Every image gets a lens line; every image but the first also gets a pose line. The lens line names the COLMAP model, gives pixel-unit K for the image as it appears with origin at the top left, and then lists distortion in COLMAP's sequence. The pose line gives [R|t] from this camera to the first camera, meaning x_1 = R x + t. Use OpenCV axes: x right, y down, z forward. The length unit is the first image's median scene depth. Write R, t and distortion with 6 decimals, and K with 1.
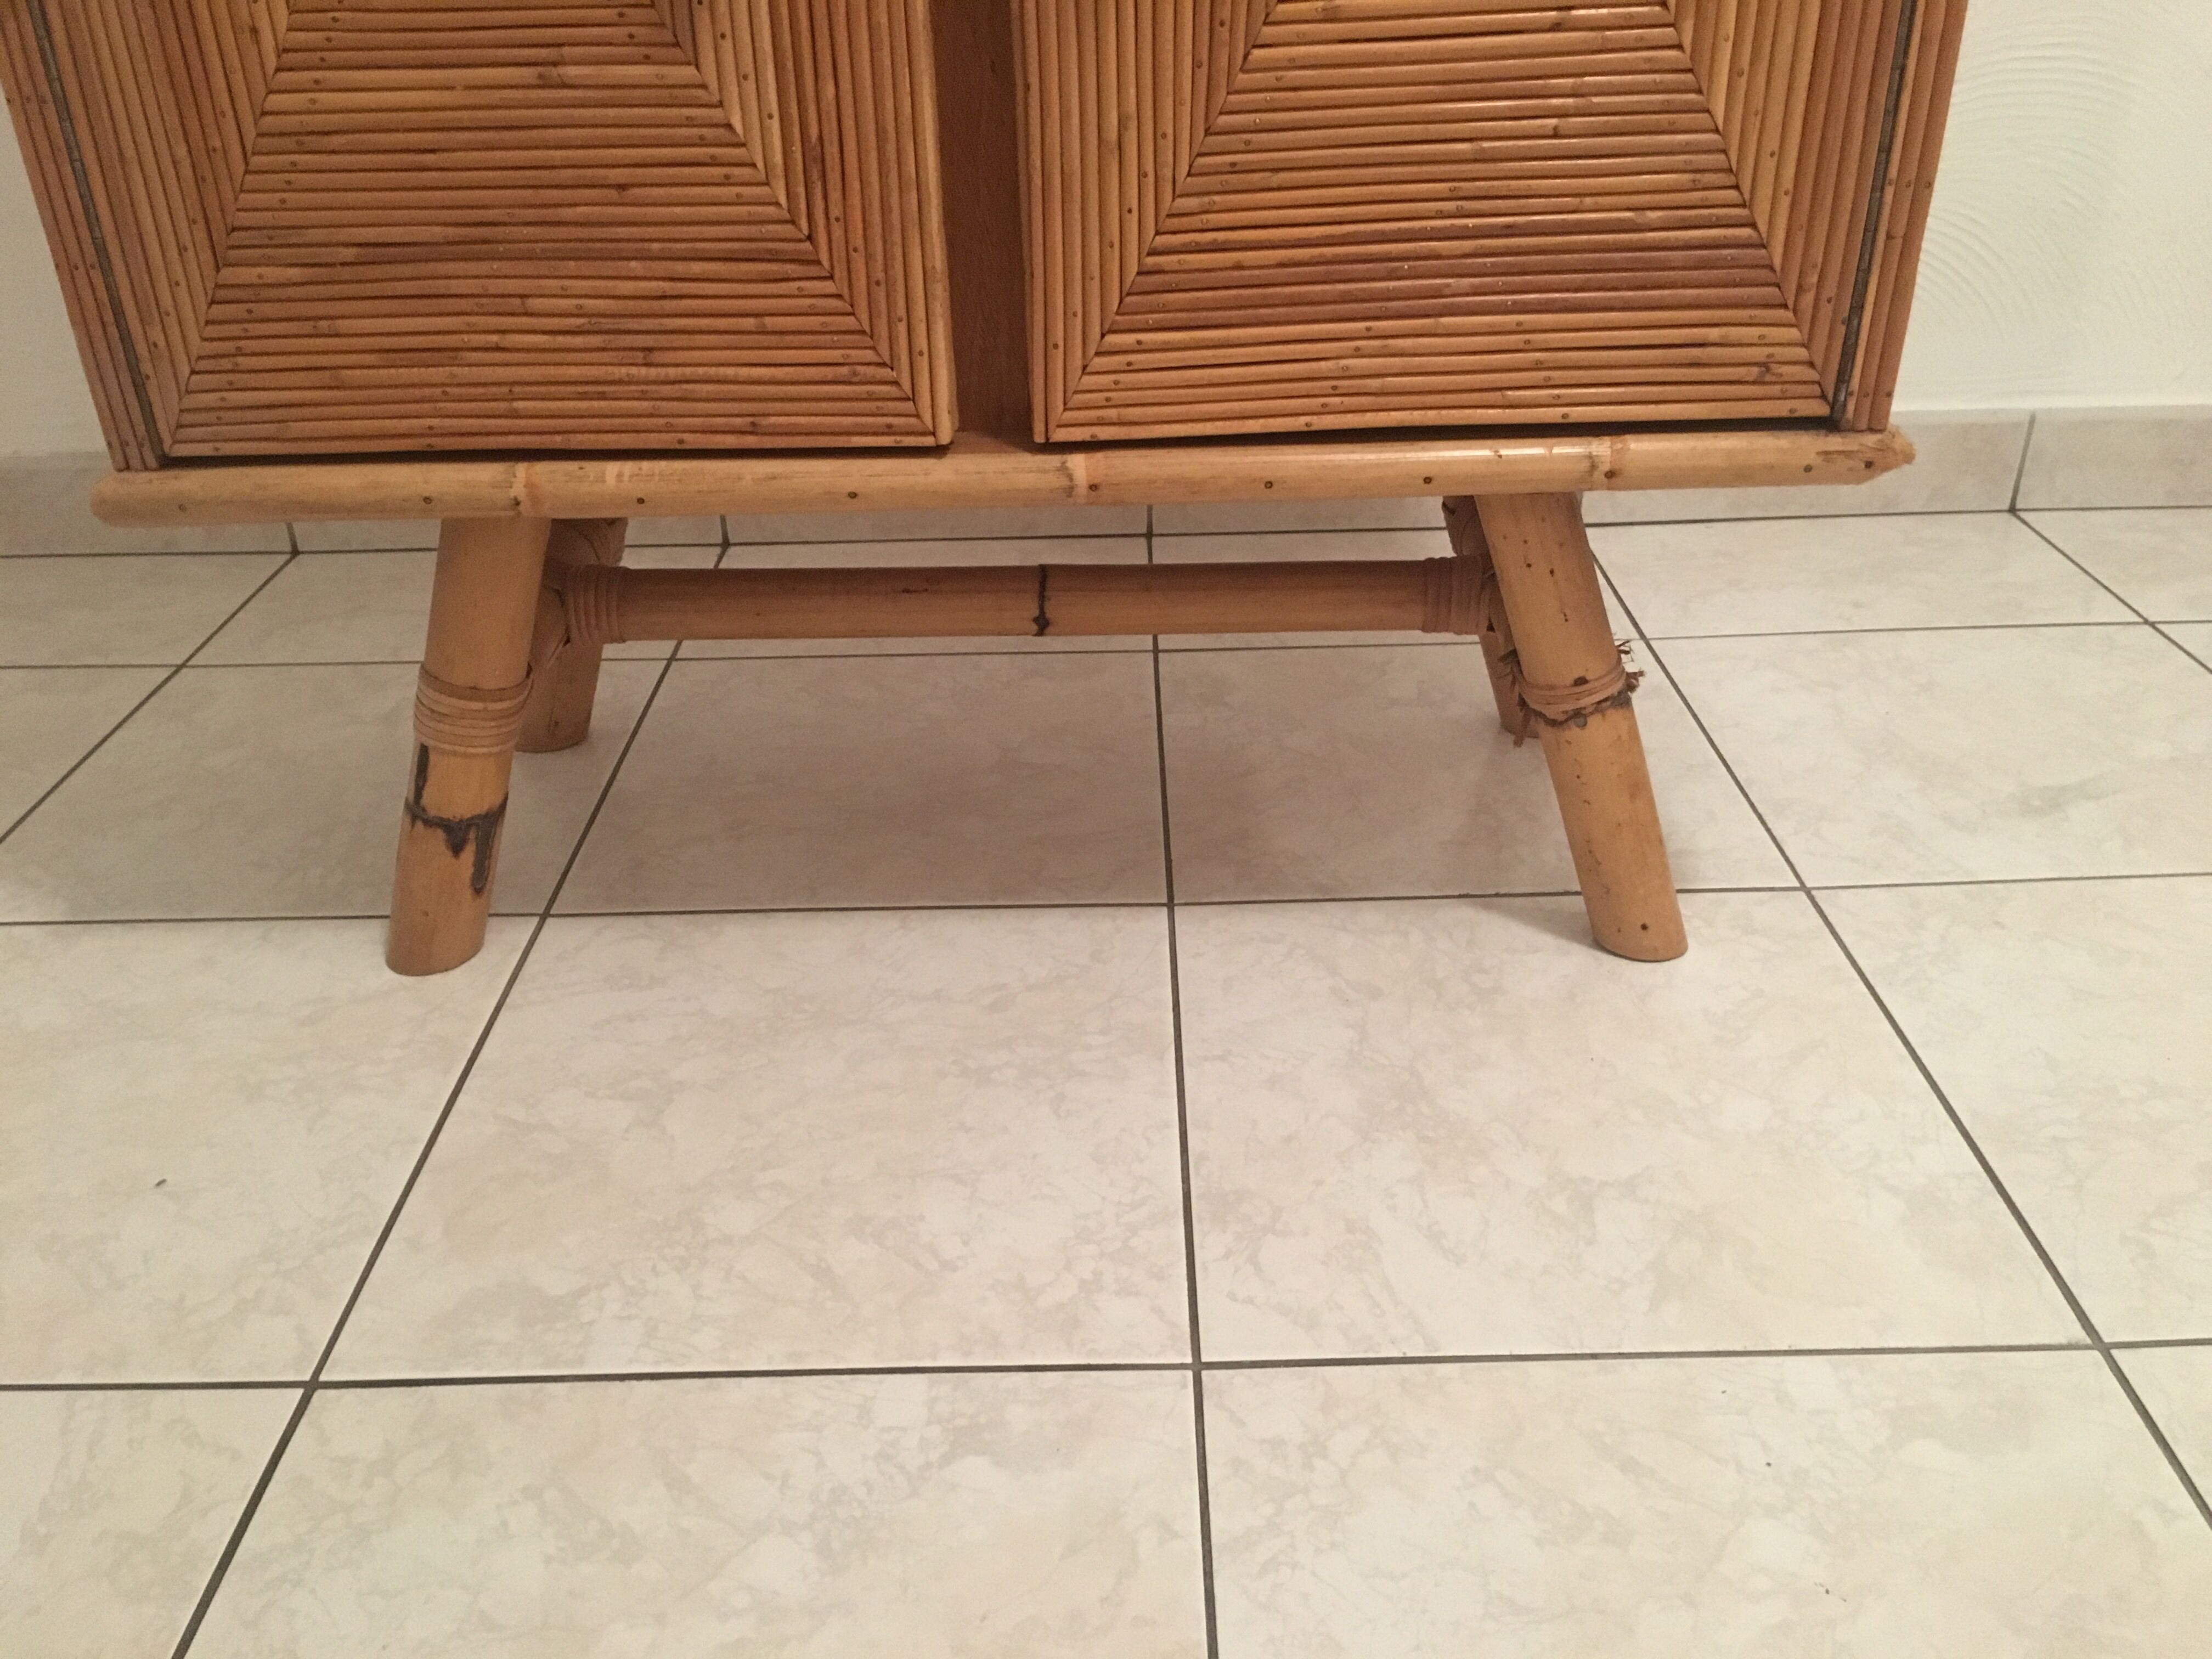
lens RADIAL K [[1871.5, 0, 1101.6], [0, 1871.5, 833.7], [0, 0, 1]] dist [0.081611, -0.104650]
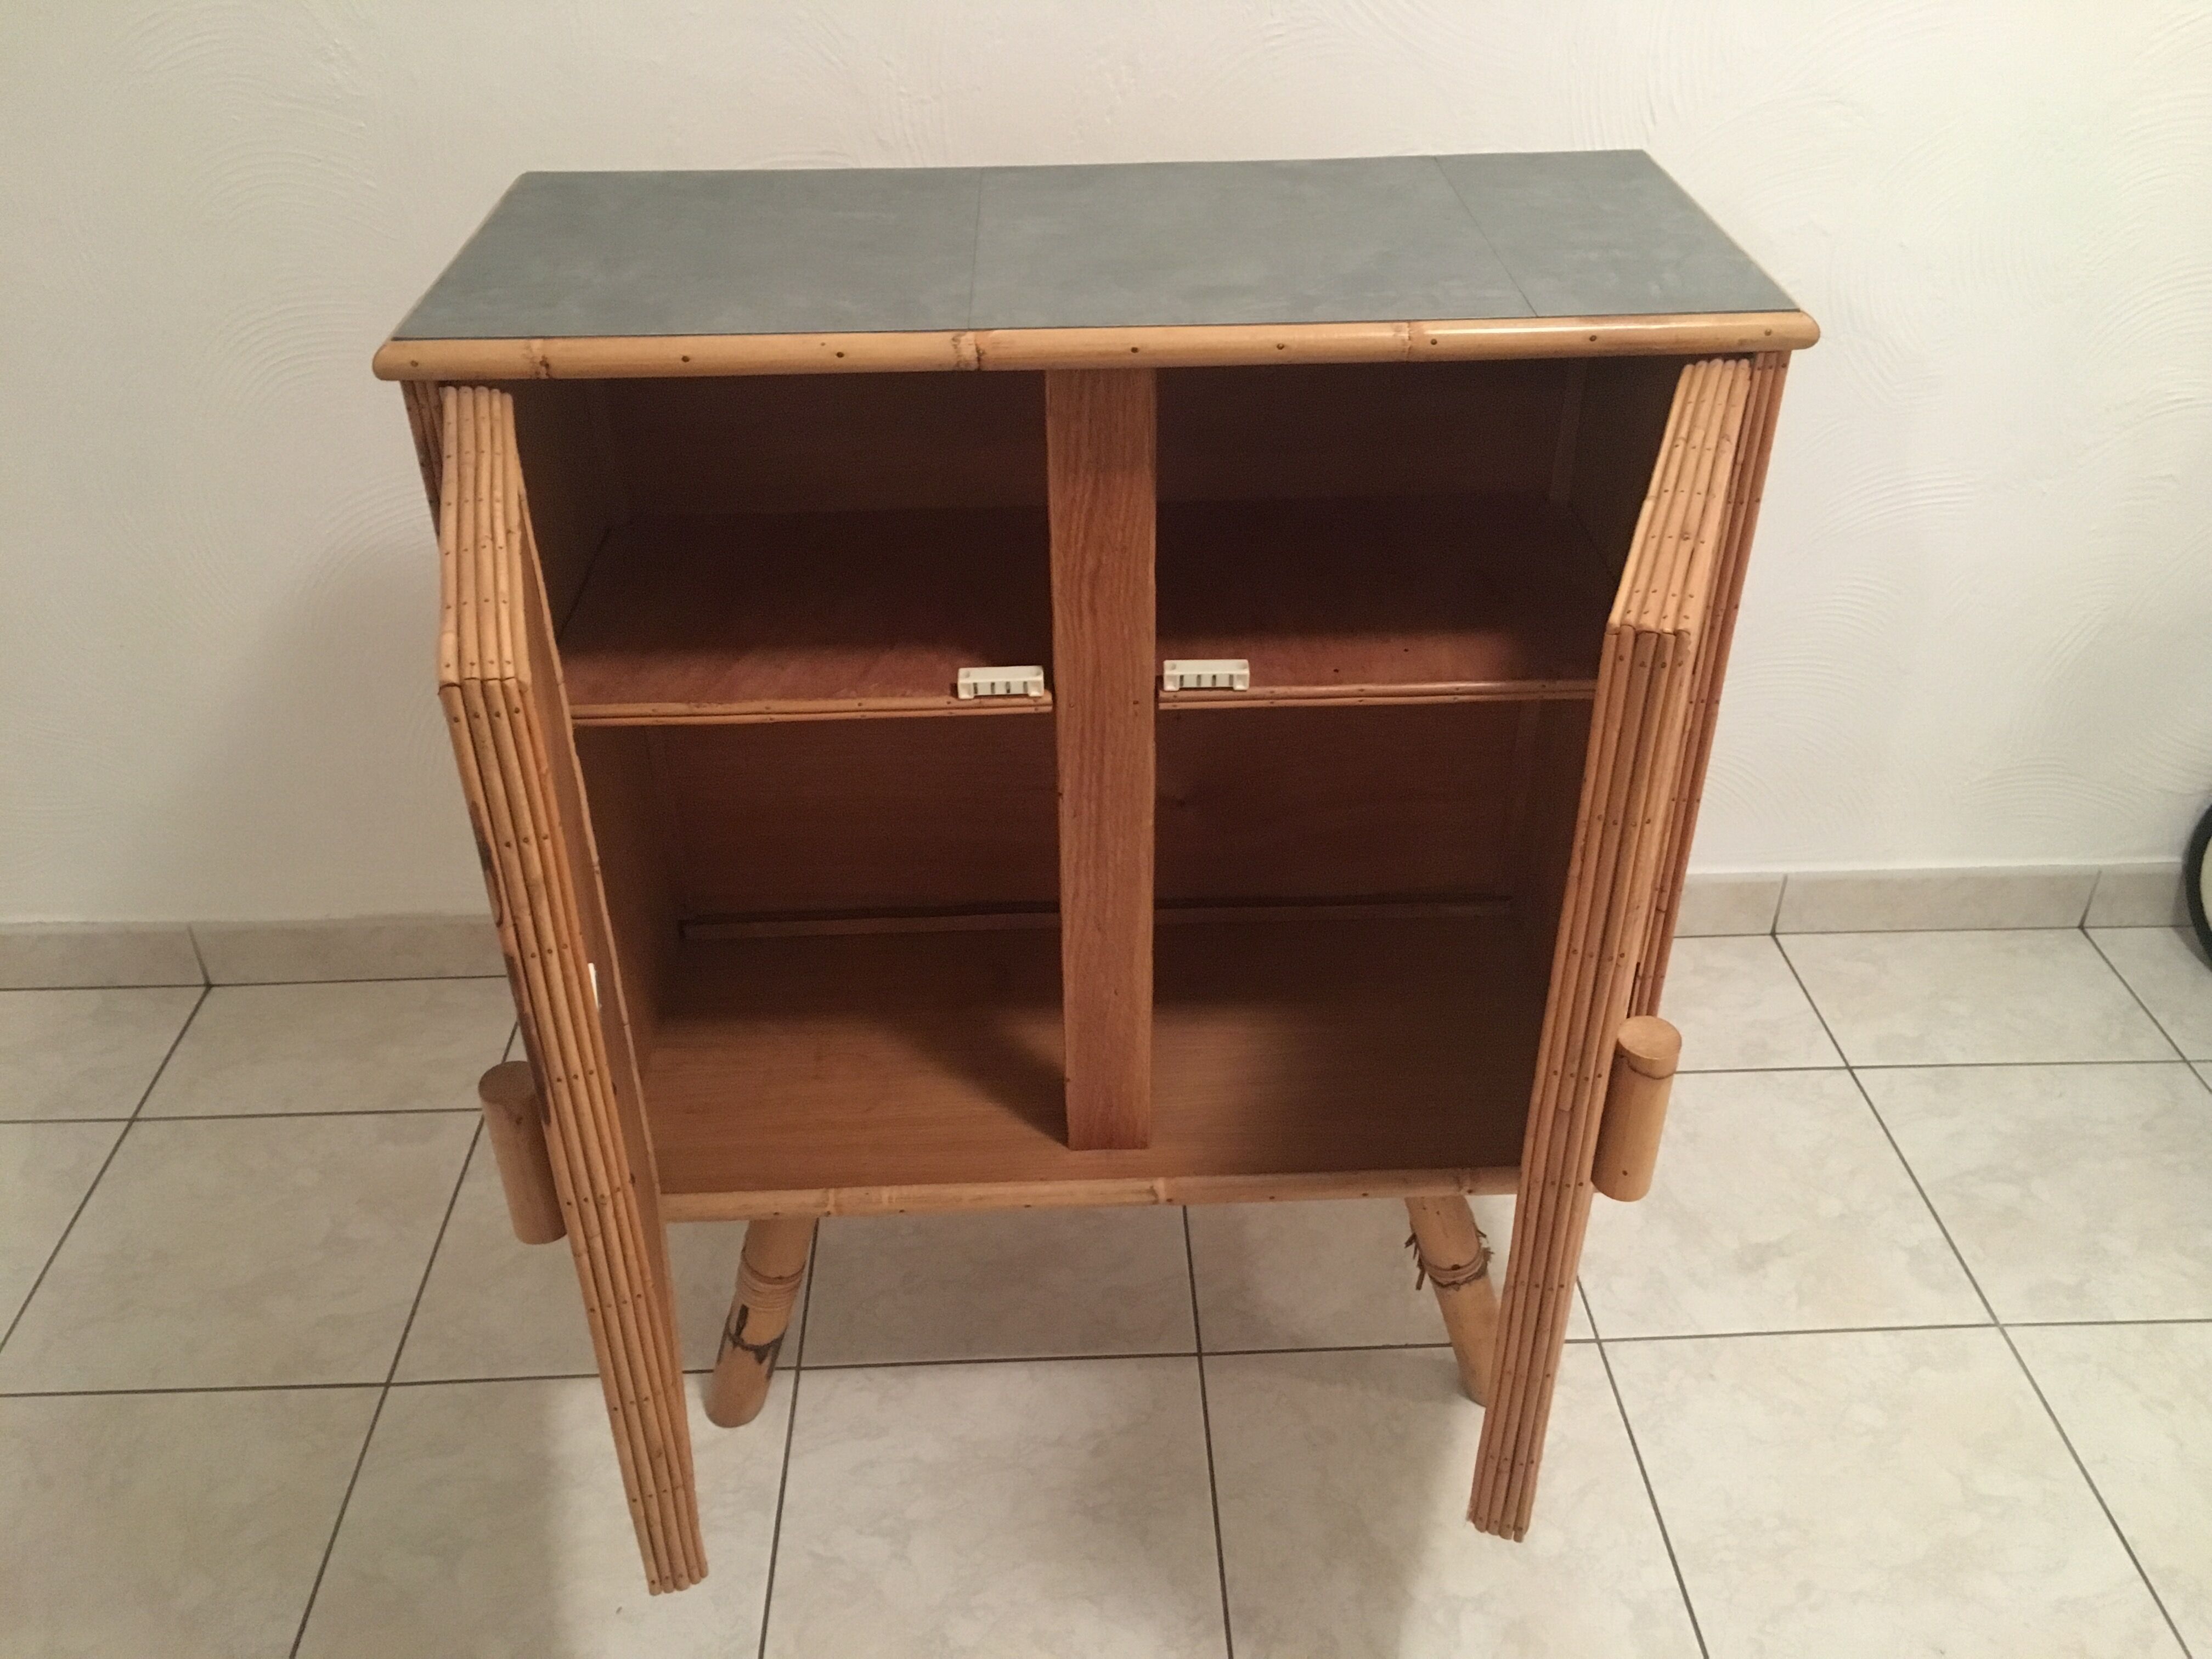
lens RADIAL K [[1871.5, 0, 1105.6], [0, 1871.5, 831.8], [0, 0, 1]] dist [0.081611, -0.104650]
pose [[0.999032, -0.007537, 0.043349, -0.120380], [0.004652, 0.997792, 0.066254, -0.567708], [-0.043752, -0.065988, 0.996861, -0.604036]]
